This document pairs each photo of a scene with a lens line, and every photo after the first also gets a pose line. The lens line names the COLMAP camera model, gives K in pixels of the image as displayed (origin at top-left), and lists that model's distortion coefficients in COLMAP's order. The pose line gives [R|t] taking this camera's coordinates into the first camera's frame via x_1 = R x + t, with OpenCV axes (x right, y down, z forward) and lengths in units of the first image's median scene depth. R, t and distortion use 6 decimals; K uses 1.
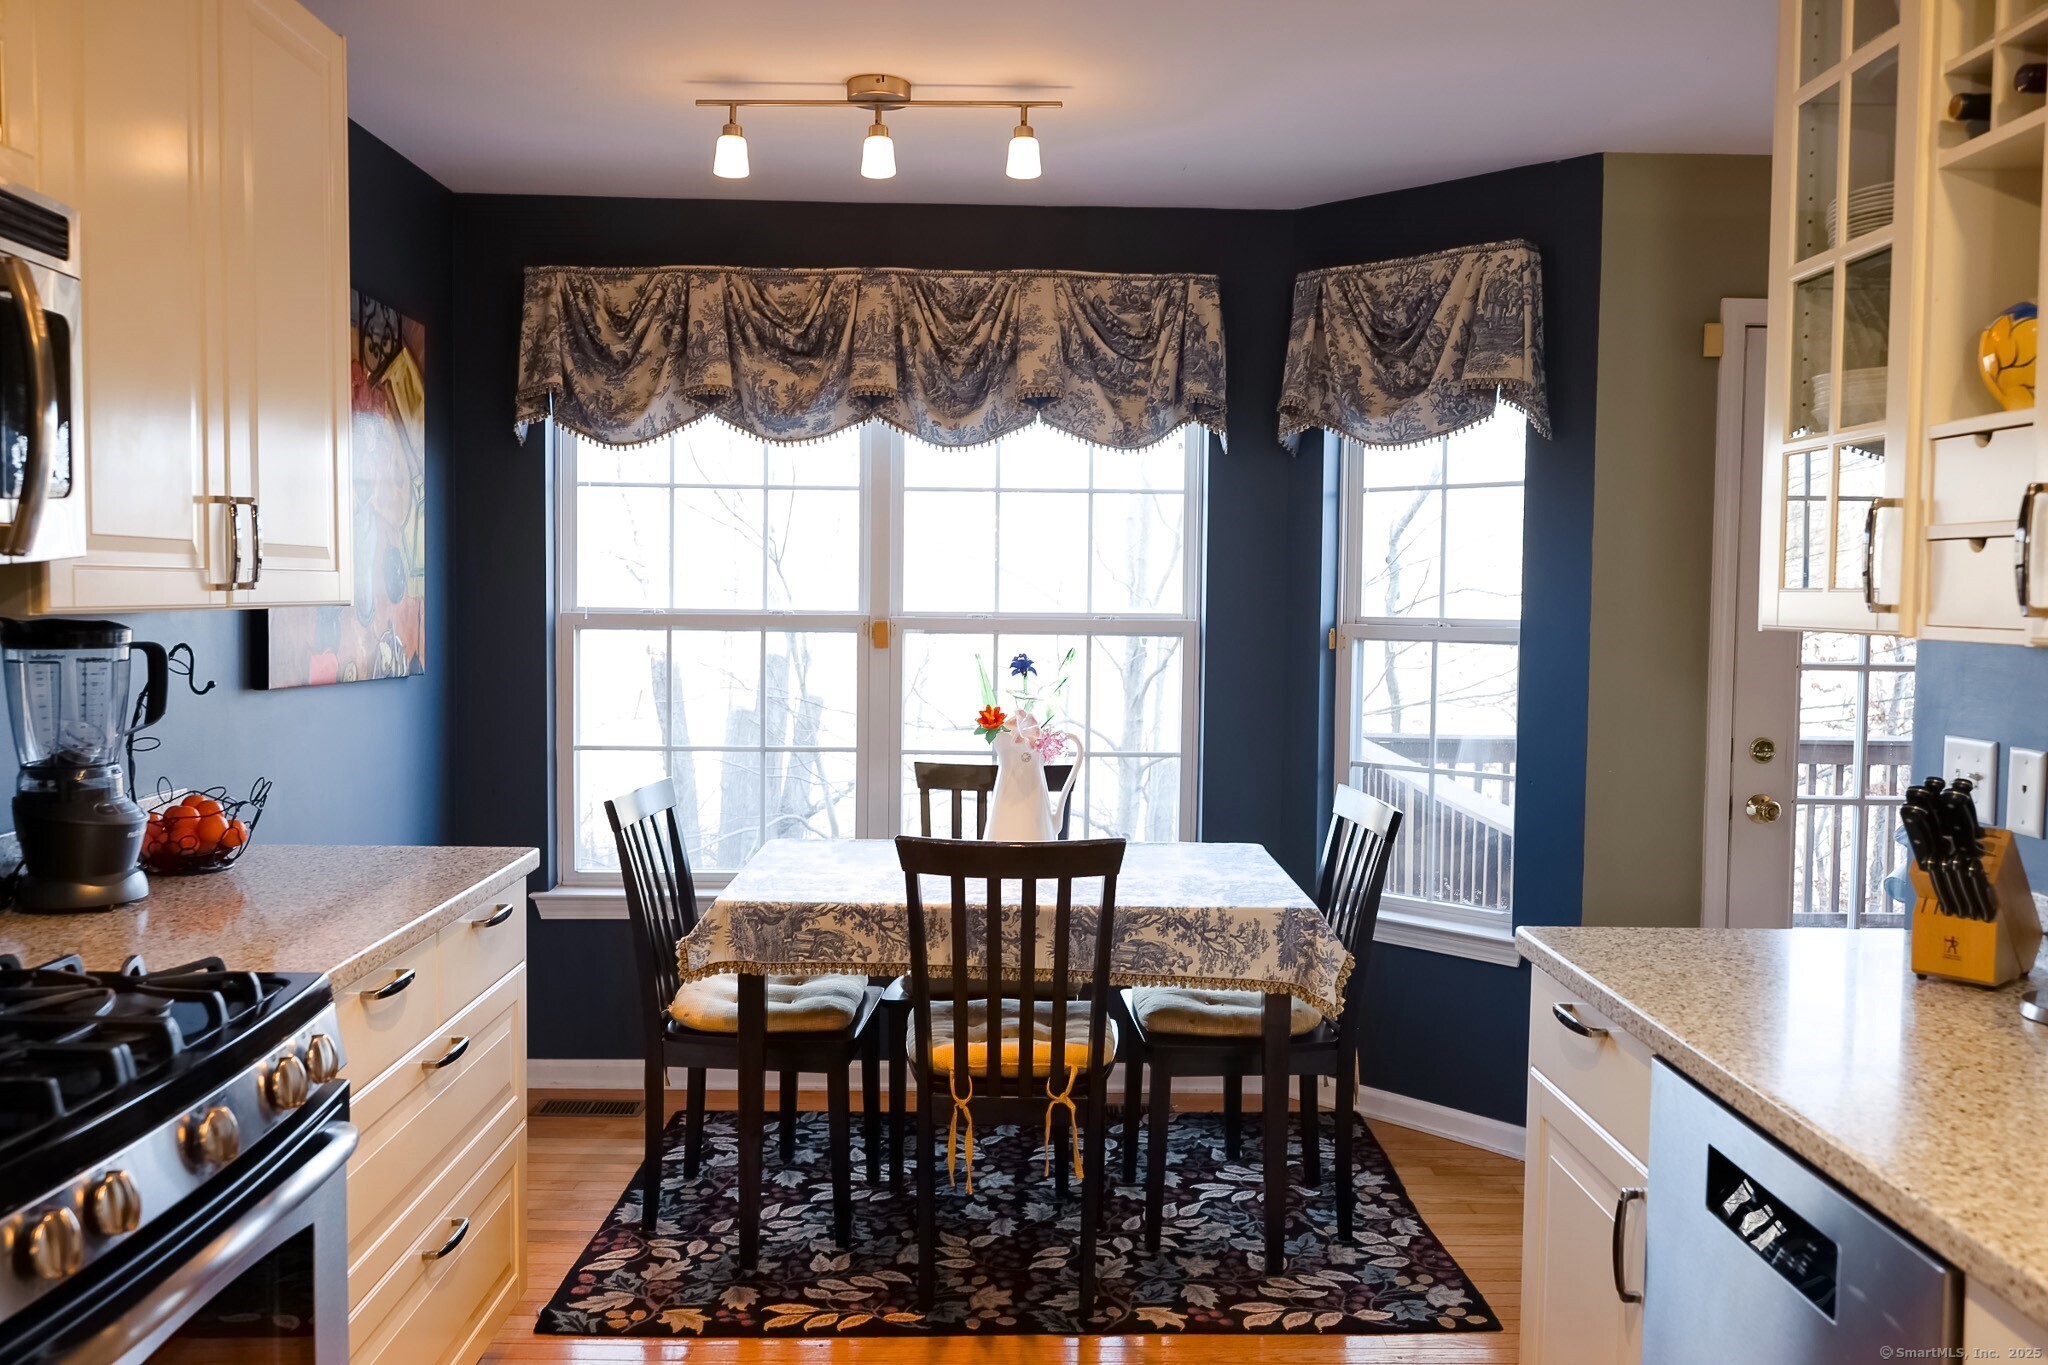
lens RADIAL K [[1594.7, 0, 1031.2], [0, 1594.7, 672.8], [0, 0, 1]] dist [0.000617, -0.000039]
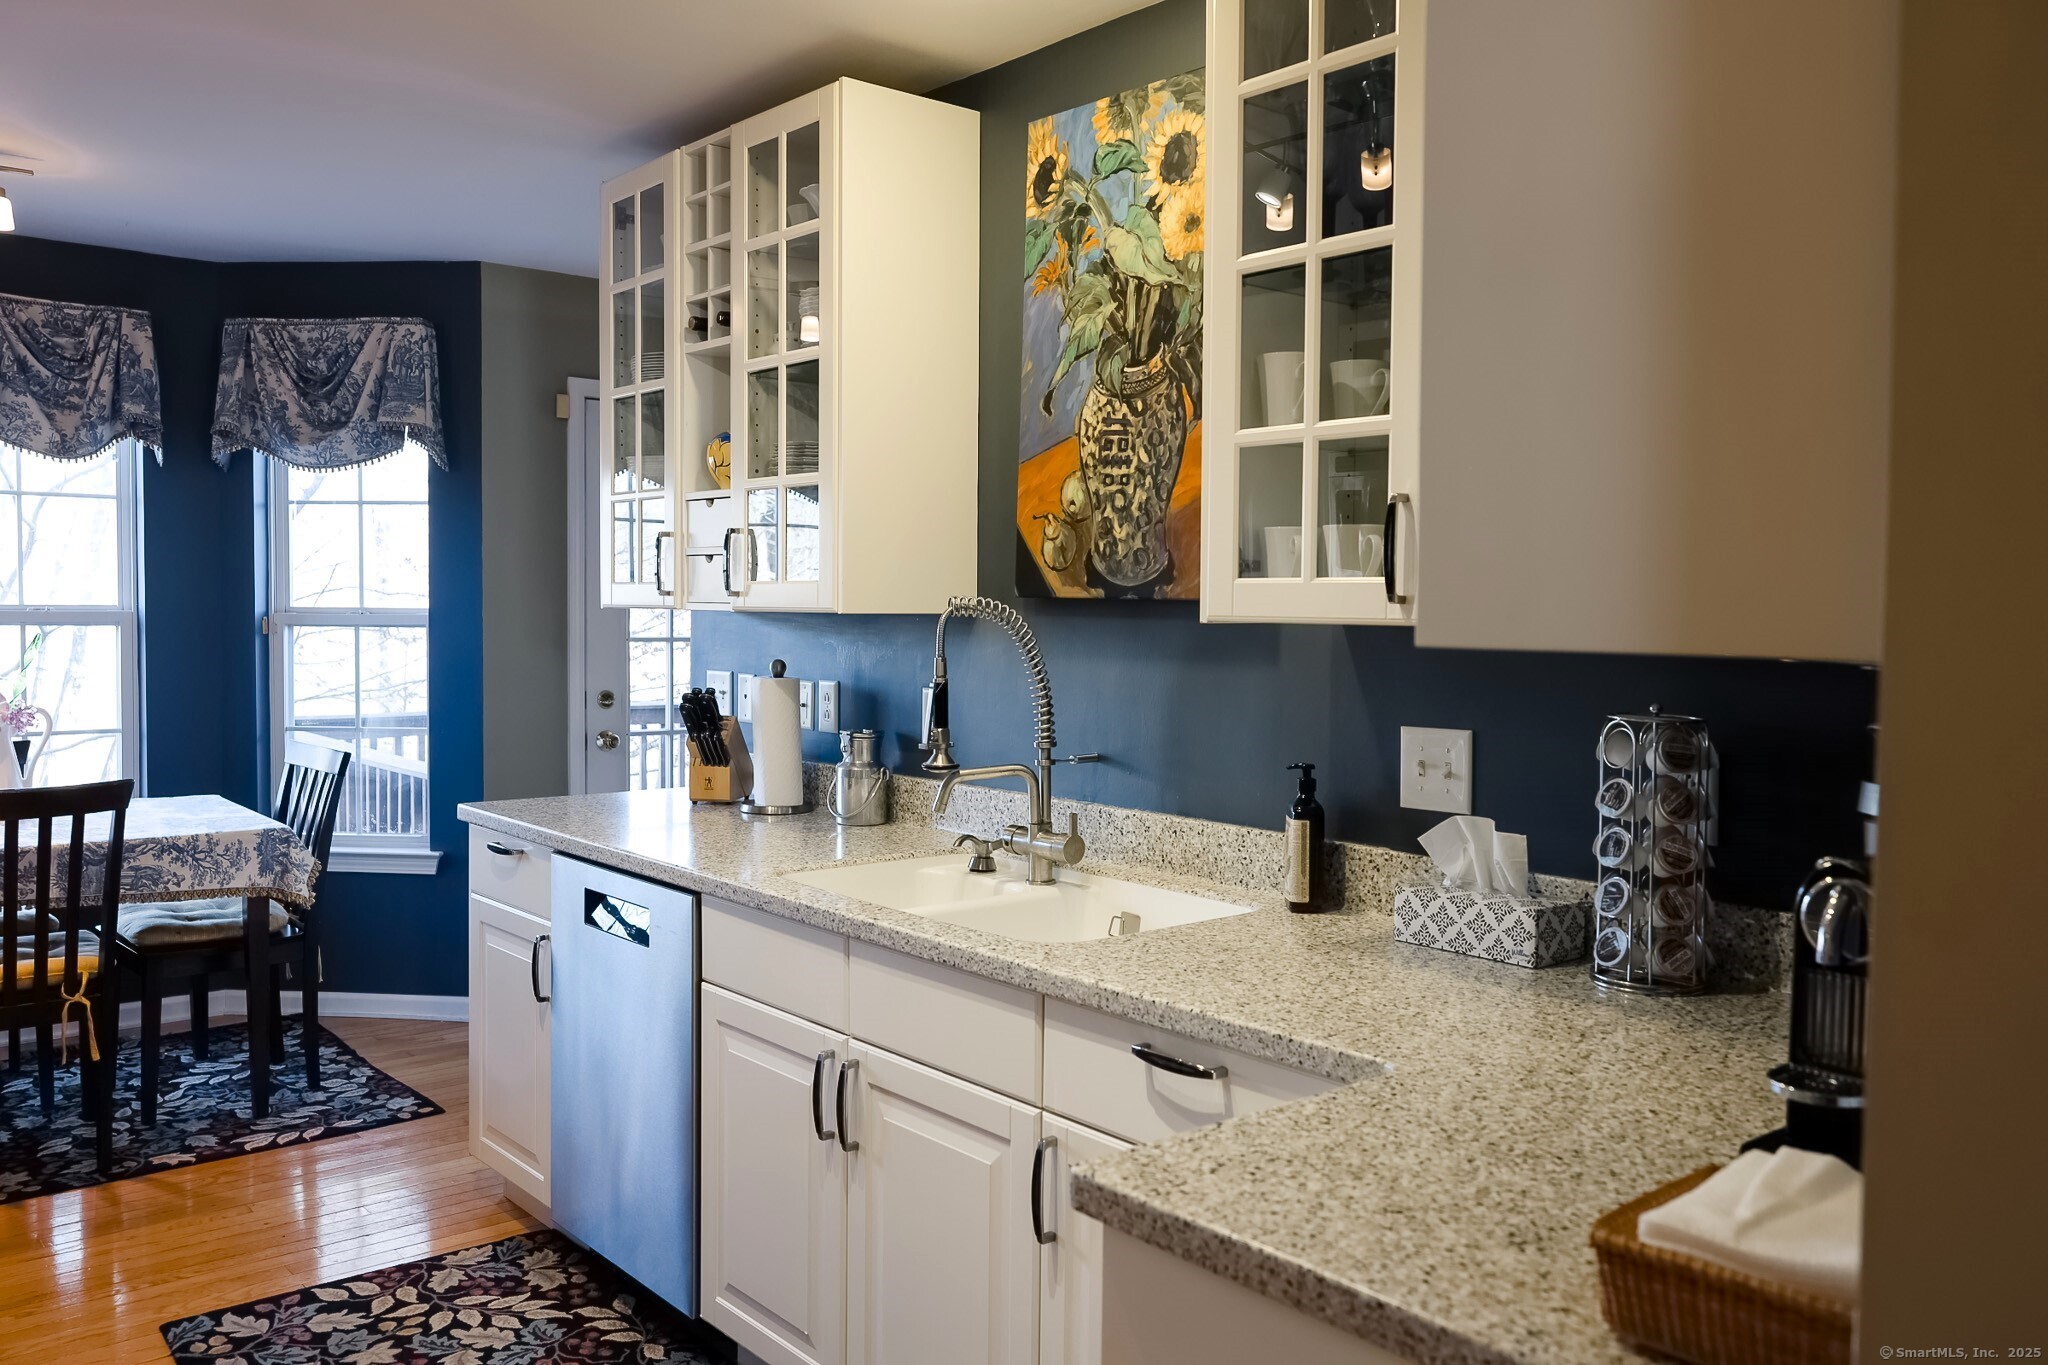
lens RADIAL K [[1594.7, 0, 1031.2], [0, 1594.7, 672.8], [0, 0, 1]] dist [0.000617, -0.000039]
pose [[0.770133, -0.030761, 0.637142, -0.152740], [0.030989, 0.999461, 0.010796, 0.022062], [-0.637131, 0.011430, 0.770671, -0.332948]]
